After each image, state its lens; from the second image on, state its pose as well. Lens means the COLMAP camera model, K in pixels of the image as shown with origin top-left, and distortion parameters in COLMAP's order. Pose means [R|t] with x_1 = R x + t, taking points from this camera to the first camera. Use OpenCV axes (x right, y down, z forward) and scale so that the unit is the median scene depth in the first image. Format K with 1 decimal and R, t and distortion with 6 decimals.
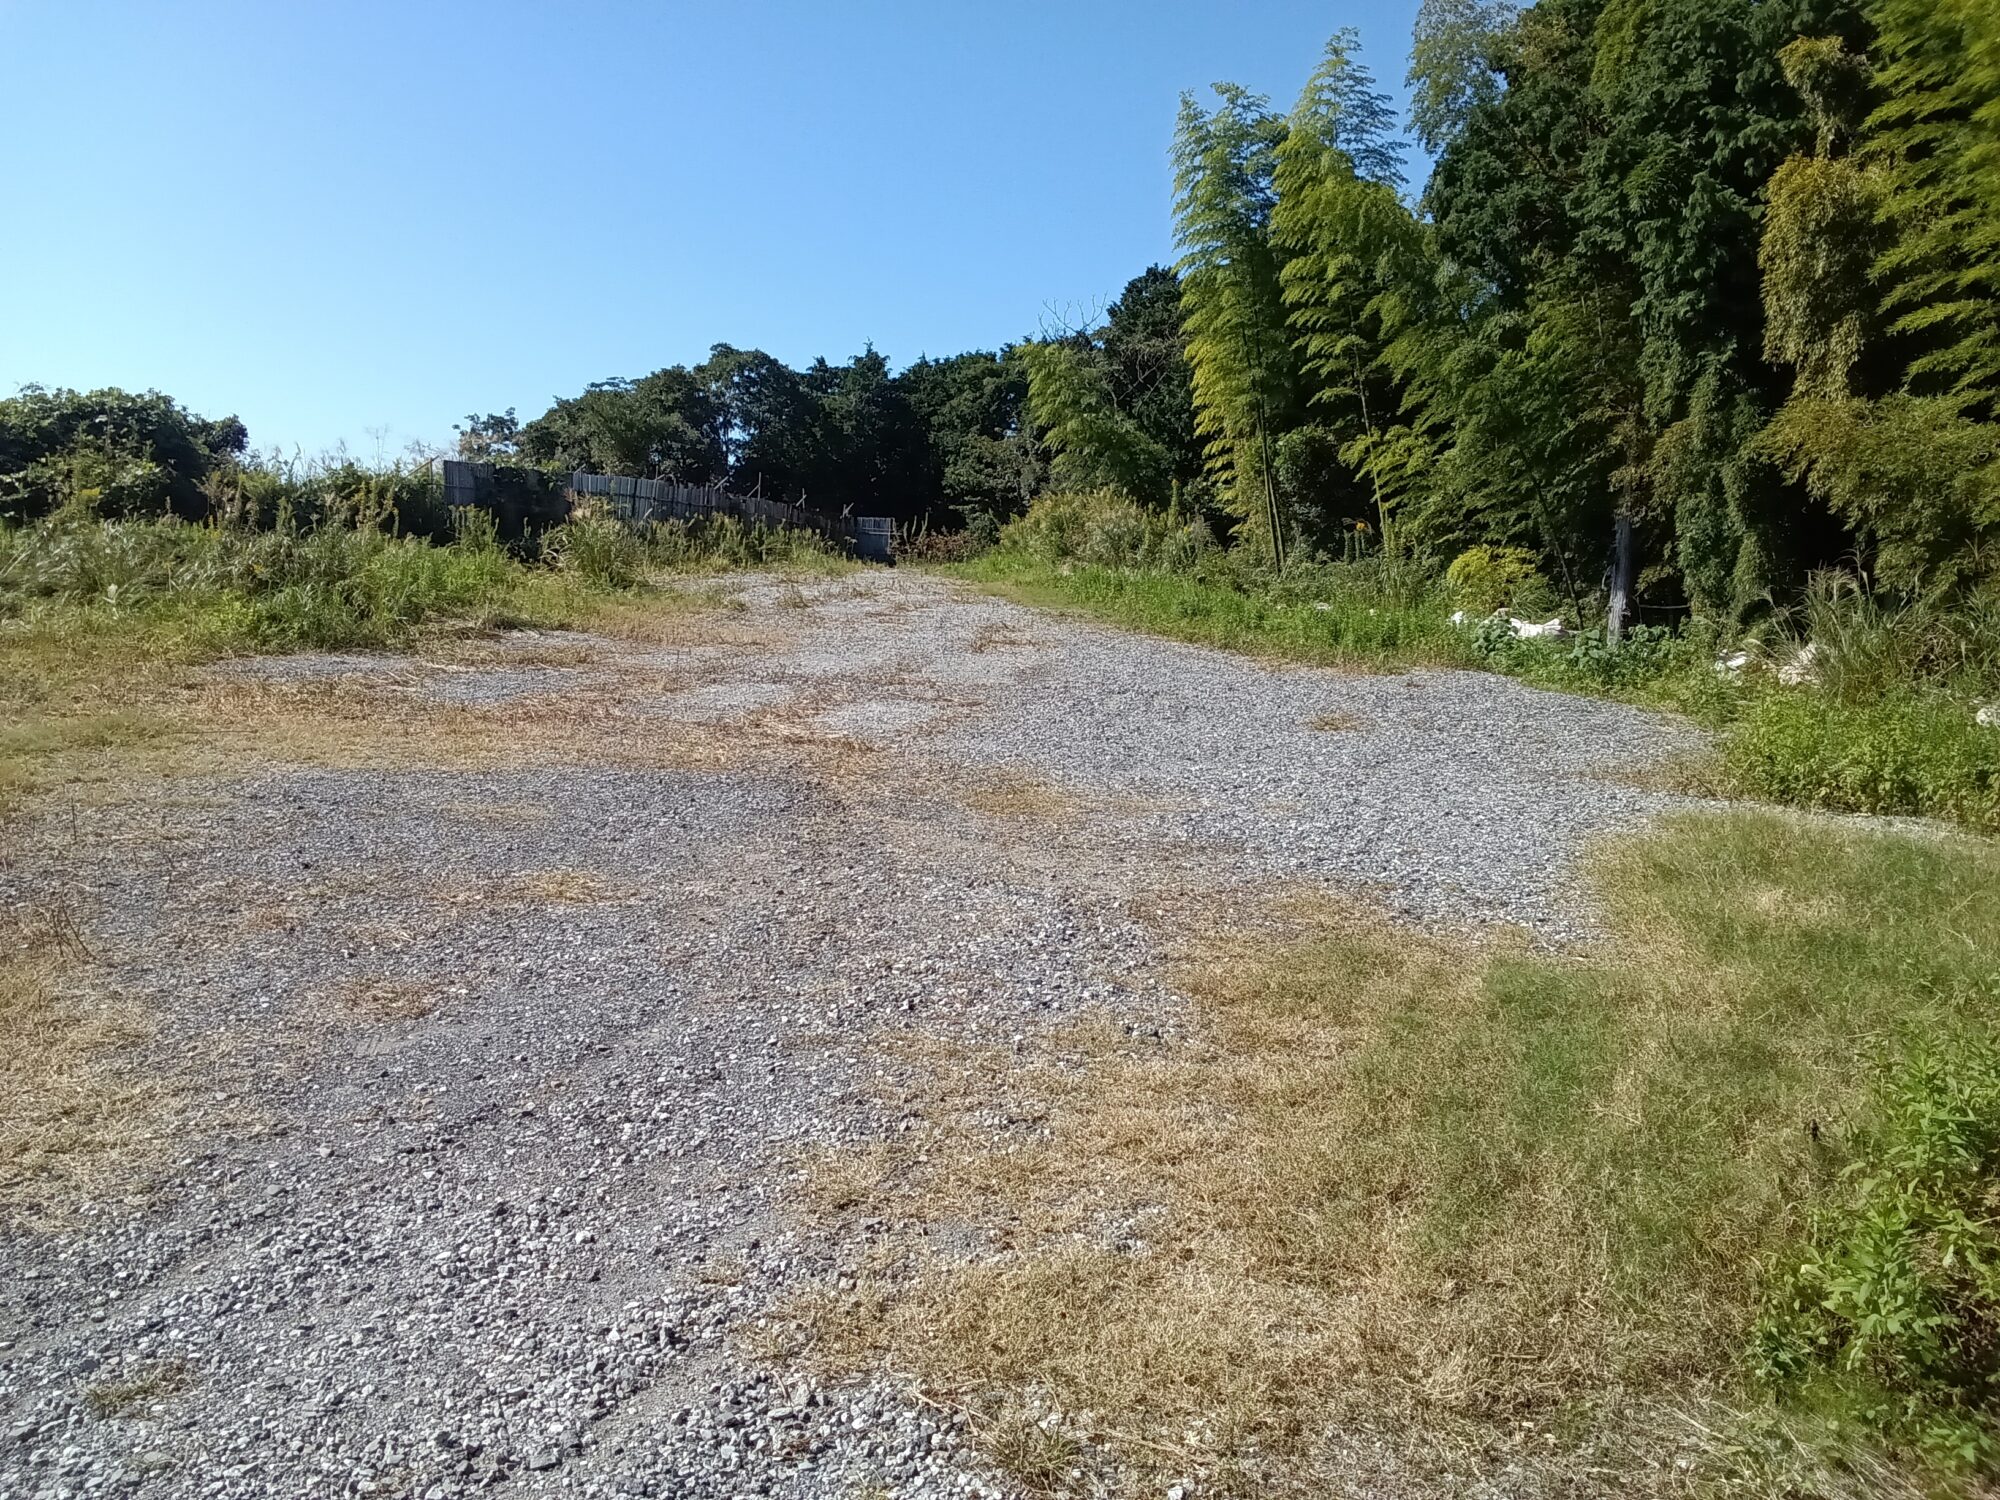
lens RADIAL K [[1538.5, 0, 991.4], [0, 1538.5, 749.2], [0, 0, 1]] dist [0.061714, -0.100112]
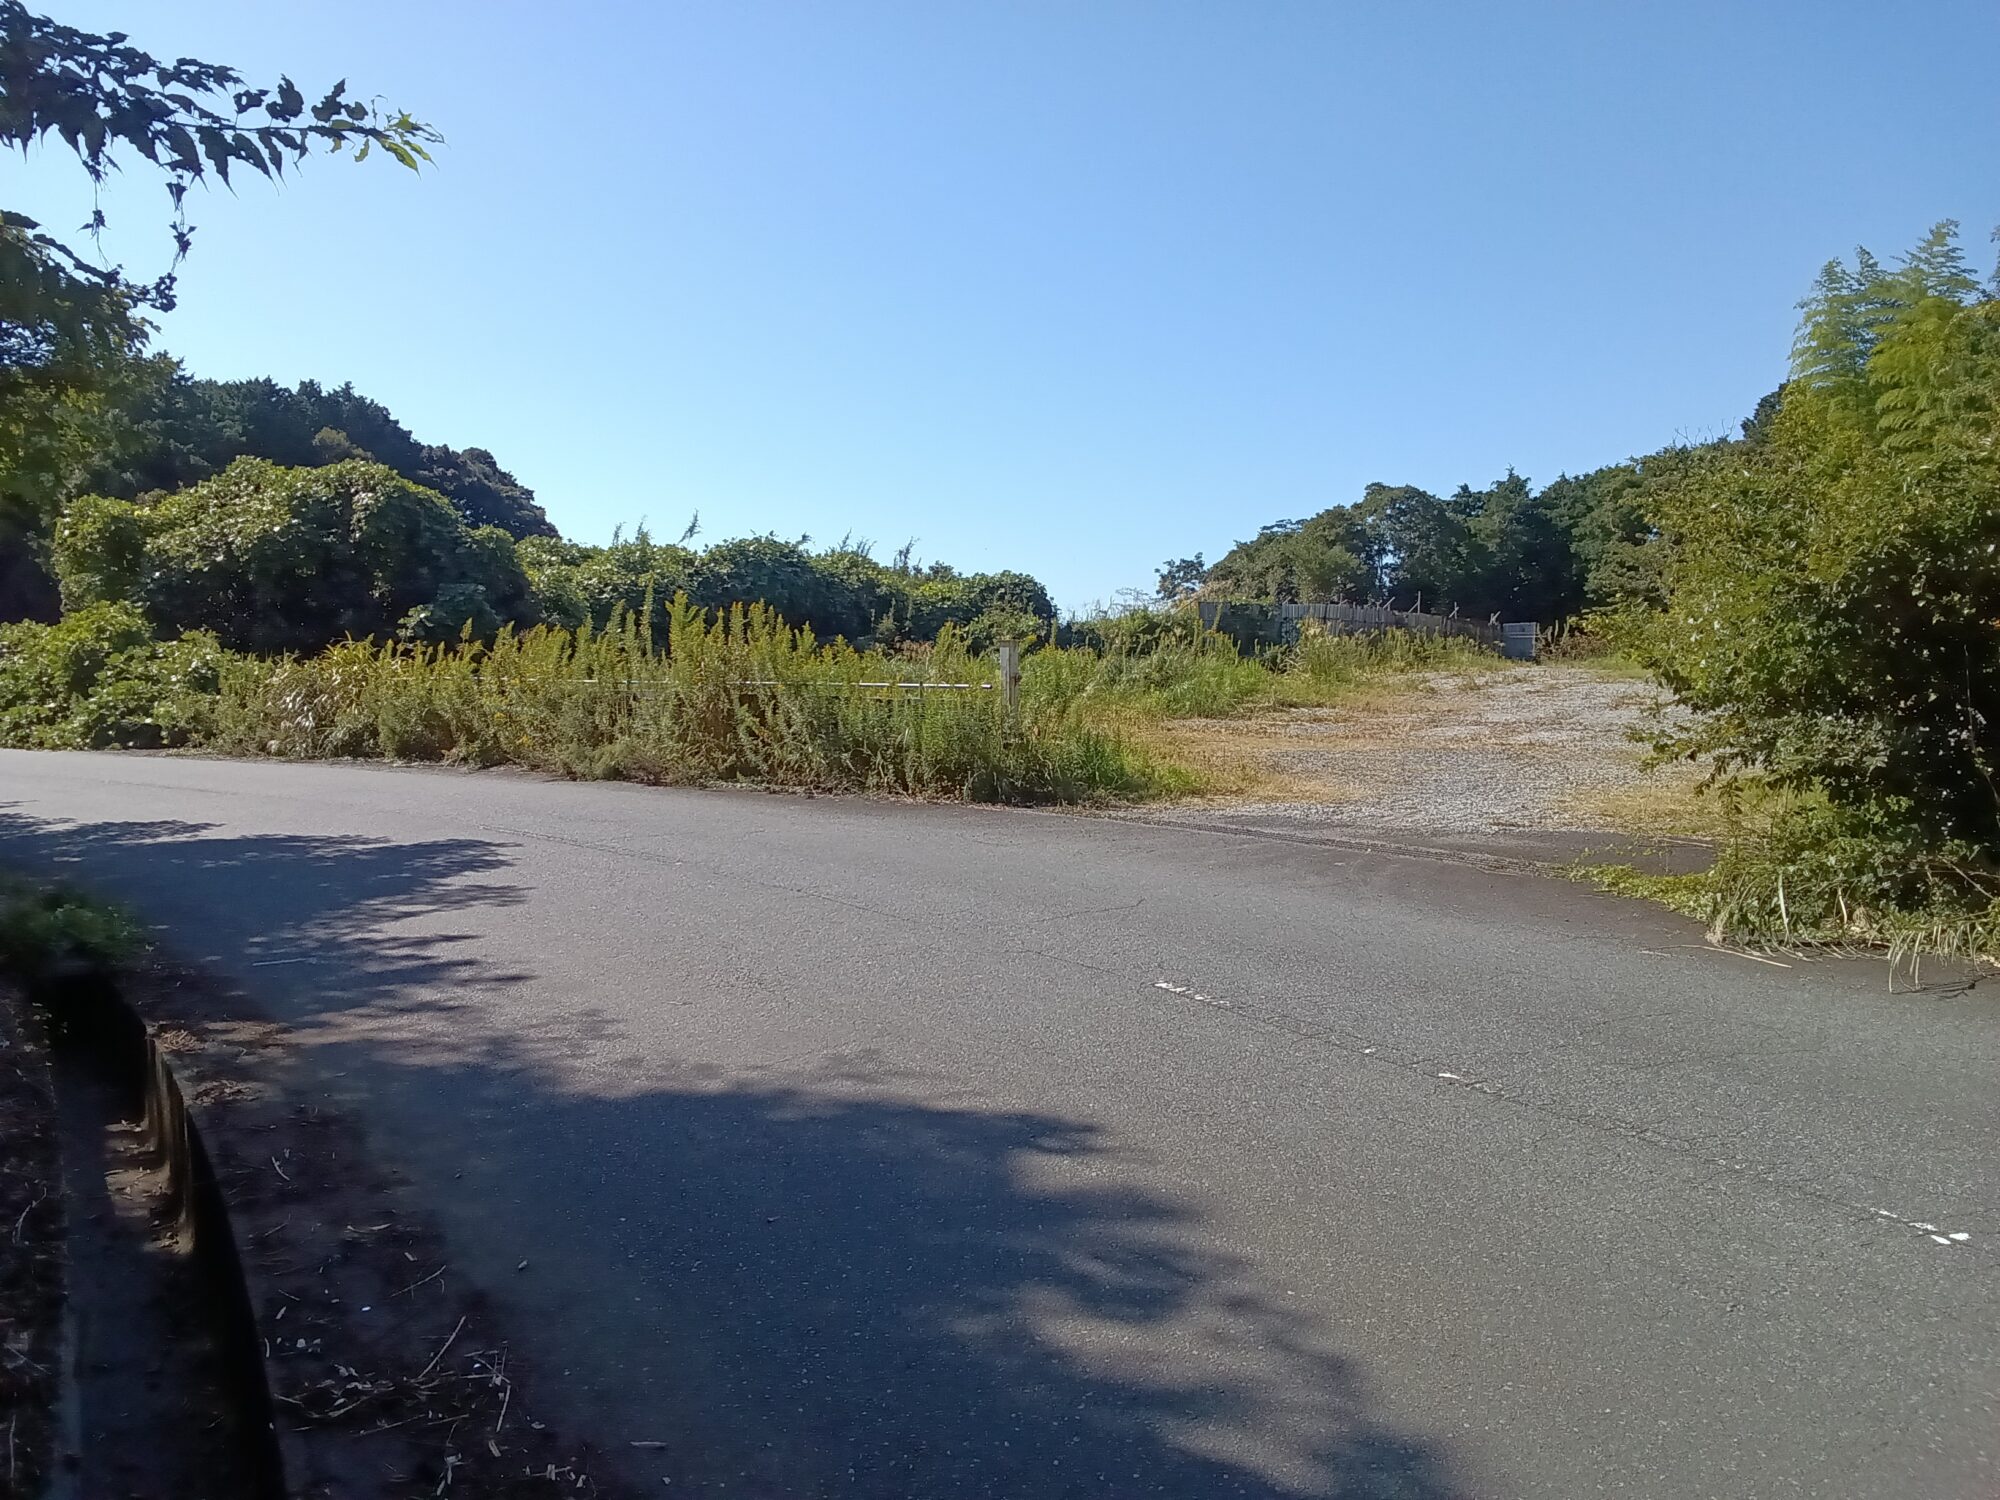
lens RADIAL K [[1538.5, 0, 1003.5], [0, 1538.5, 749.6], [0, 0, 1]] dist [0.061714, -0.100112]
pose [[0.923202, -0.028844, -0.383232, 0.014816], [-0.000299, 0.997125, -0.075770, 0.067894], [0.384316, 0.070065, 0.920539, -0.441839]]
